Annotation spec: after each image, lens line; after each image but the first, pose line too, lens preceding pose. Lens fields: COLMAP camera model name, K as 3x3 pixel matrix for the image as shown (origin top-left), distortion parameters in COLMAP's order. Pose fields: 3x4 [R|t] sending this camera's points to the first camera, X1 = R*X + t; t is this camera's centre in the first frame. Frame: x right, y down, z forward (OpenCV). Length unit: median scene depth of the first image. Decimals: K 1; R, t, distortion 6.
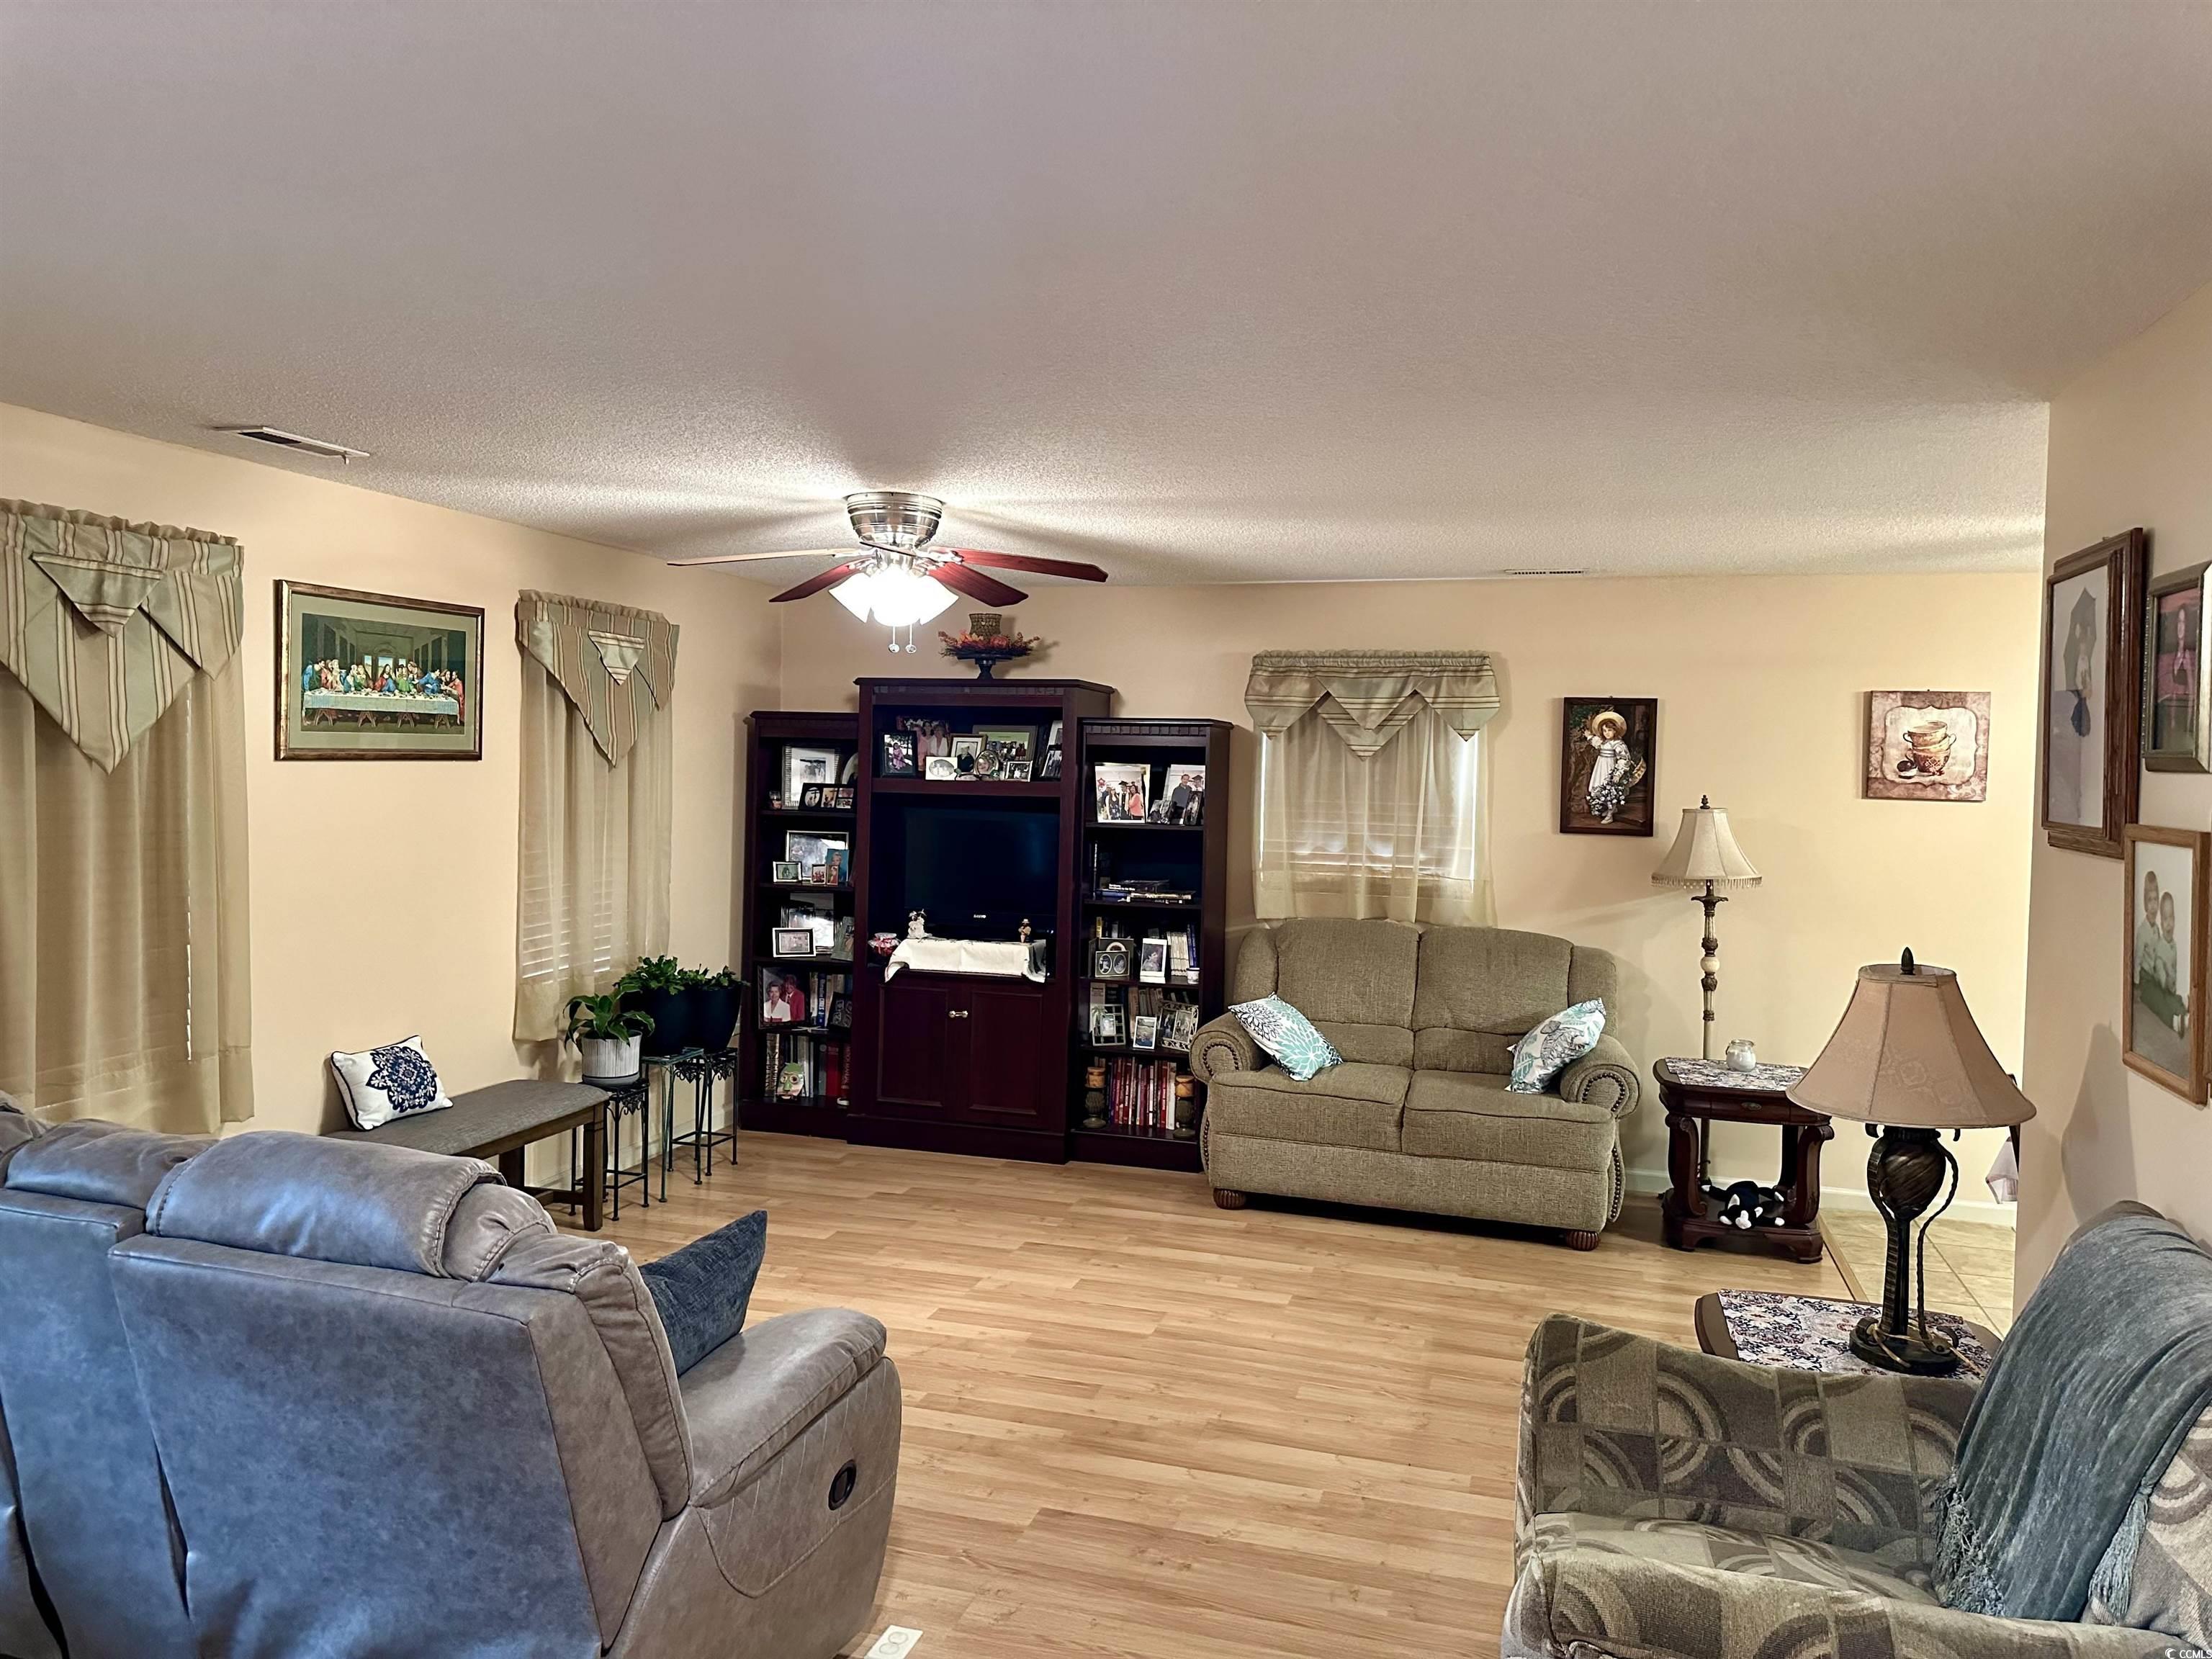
lens RADIAL K [[1564.5, 0, 1097.7], [0, 1564.5, 827.5], [0, 0, 1]] dist [0.059284, -0.003933]
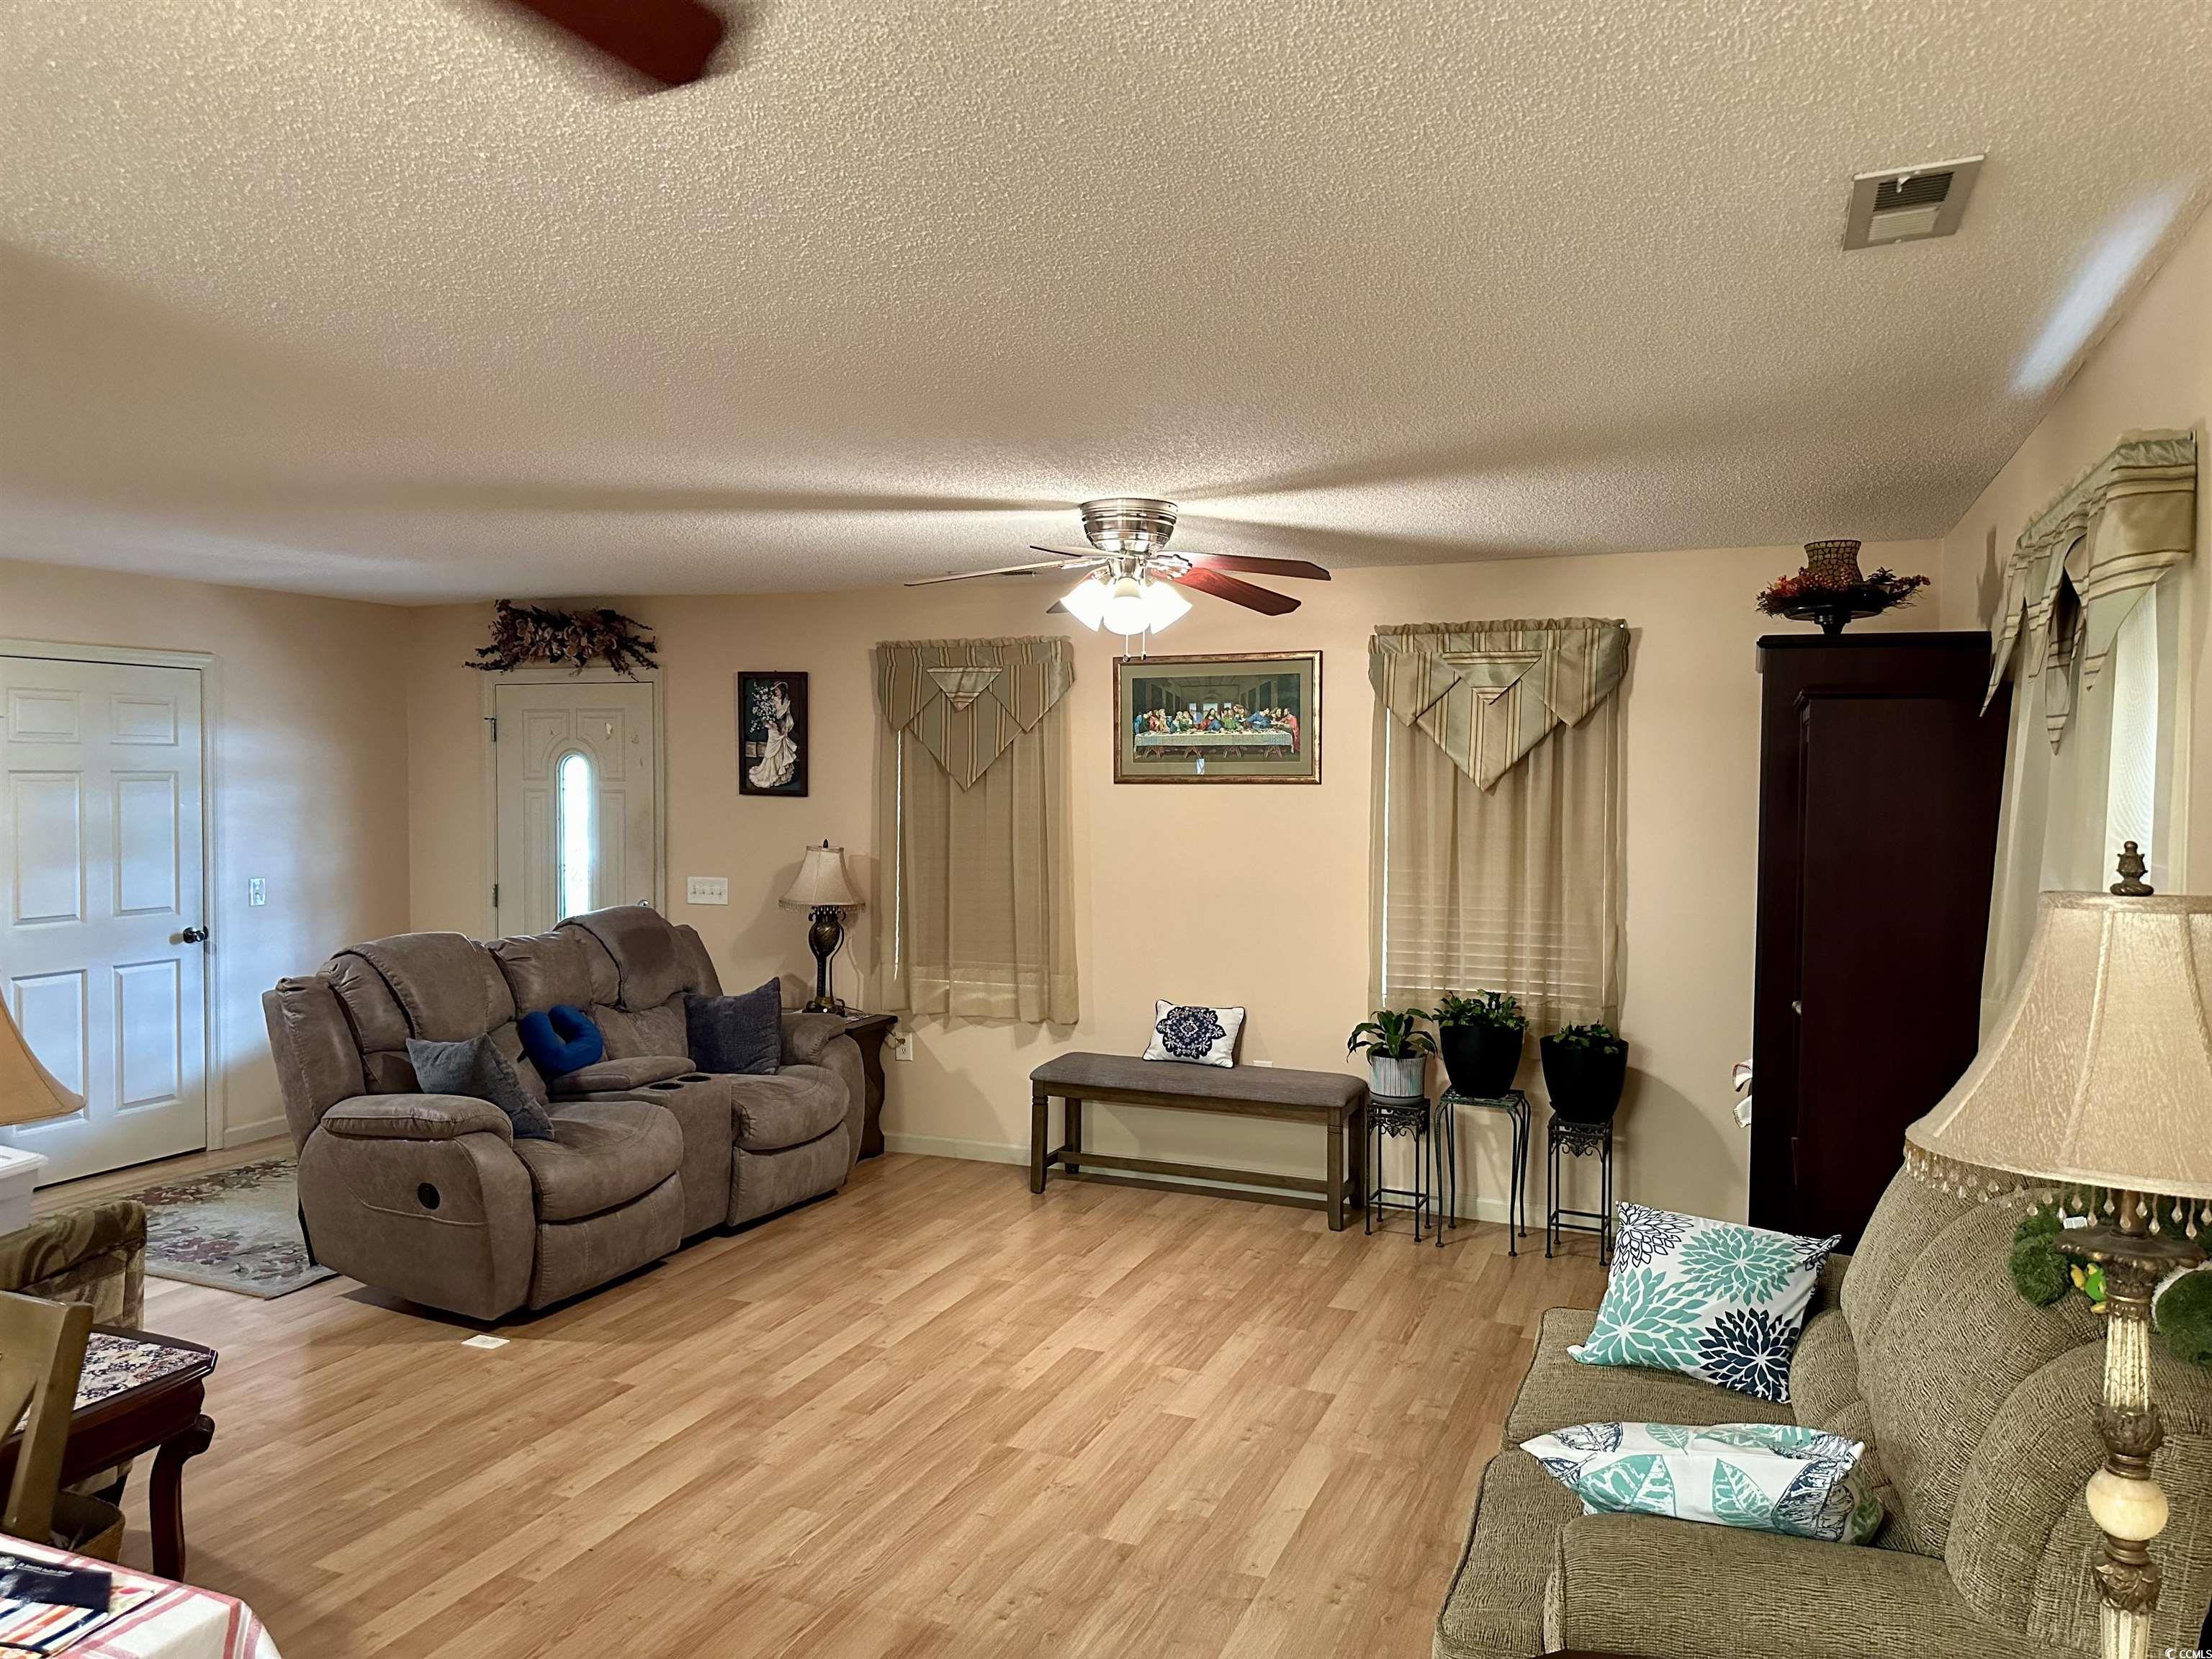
lens RADIAL K [[1564.5, 0, 1097.7], [0, 1564.5, 827.5], [0, 0, 1]] dist [0.059284, -0.003933]
pose [[-0.095531, 0.026274, -0.995080, 0.835060], [-0.047936, 0.998370, 0.030963, -0.043059], [0.994272, 0.050658, -0.094116, 1.056318]]
